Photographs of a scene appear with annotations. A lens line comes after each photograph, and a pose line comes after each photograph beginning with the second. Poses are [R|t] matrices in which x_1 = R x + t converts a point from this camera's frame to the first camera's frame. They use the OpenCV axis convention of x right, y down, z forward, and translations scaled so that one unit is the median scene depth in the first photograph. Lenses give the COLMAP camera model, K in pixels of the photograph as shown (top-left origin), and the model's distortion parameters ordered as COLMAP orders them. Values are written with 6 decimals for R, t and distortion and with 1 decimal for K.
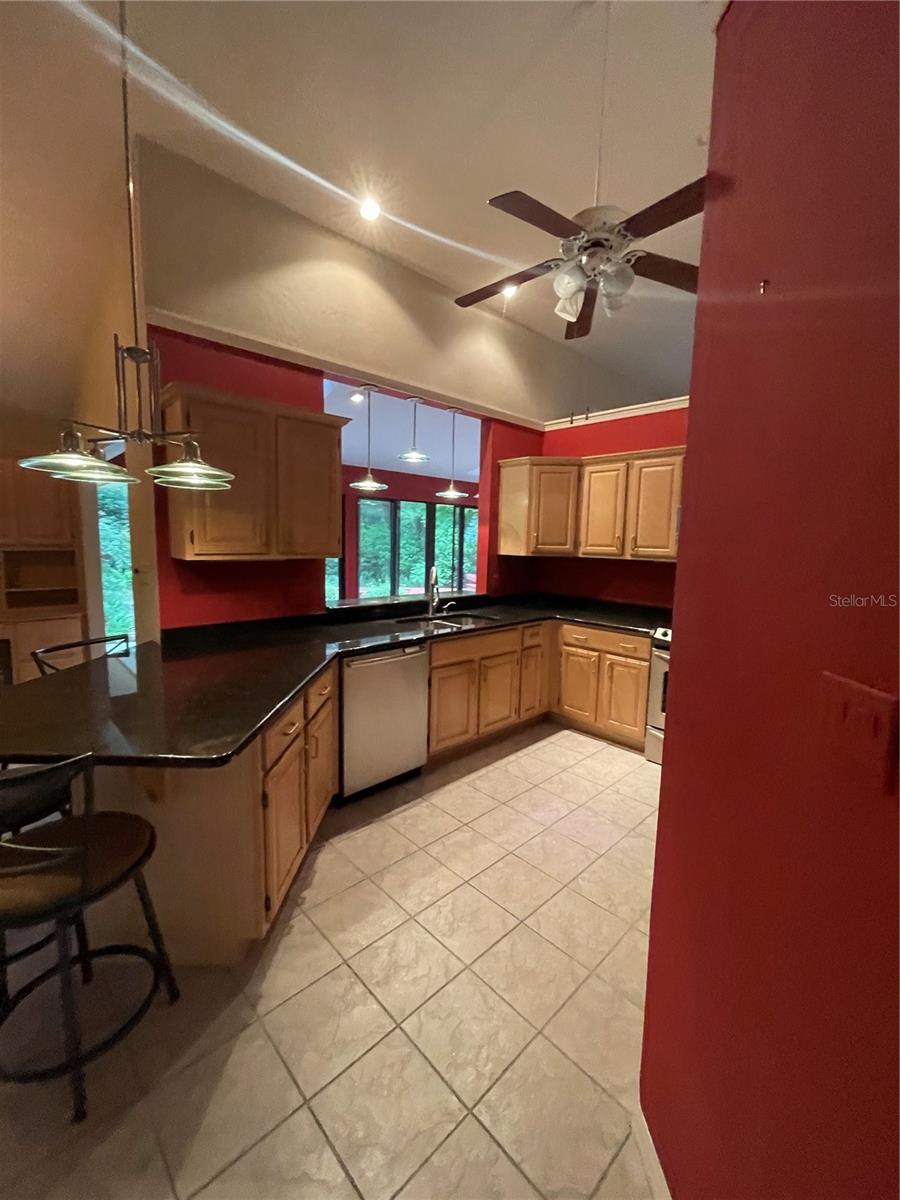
lens RADIAL K [[483.0, 0, 451.3], [0, 483.0, 592.0], [0, 0, 1]] dist [0.000952, 0.000216]
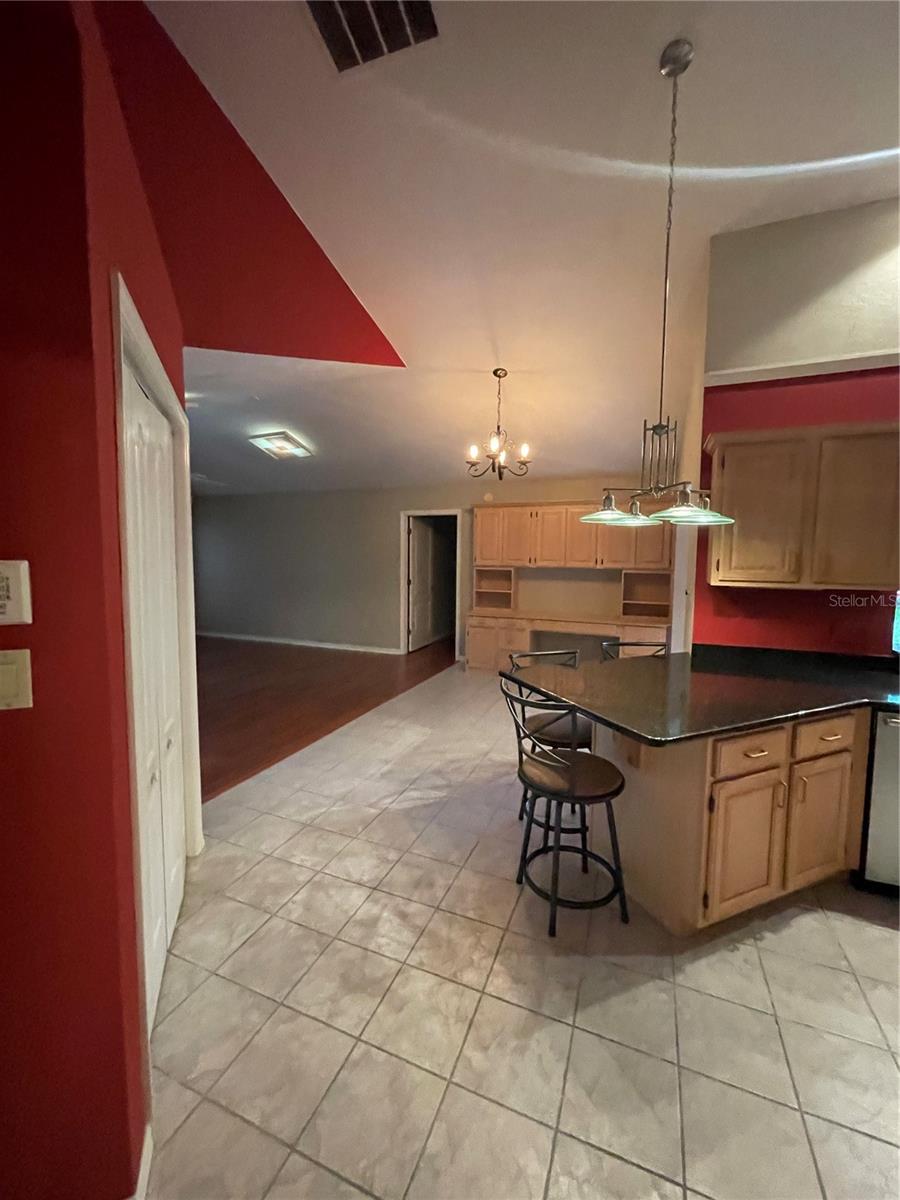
lens RADIAL K [[483.0, 0, 451.3], [0, 483.0, 592.0], [0, 0, 1]] dist [0.000952, 0.000216]
pose [[0.411155, 0.055466, -0.909876, 0.282850], [-0.100491, 0.994821, 0.015234, -0.006315], [0.906009, 0.085171, 0.414600, -0.027974]]
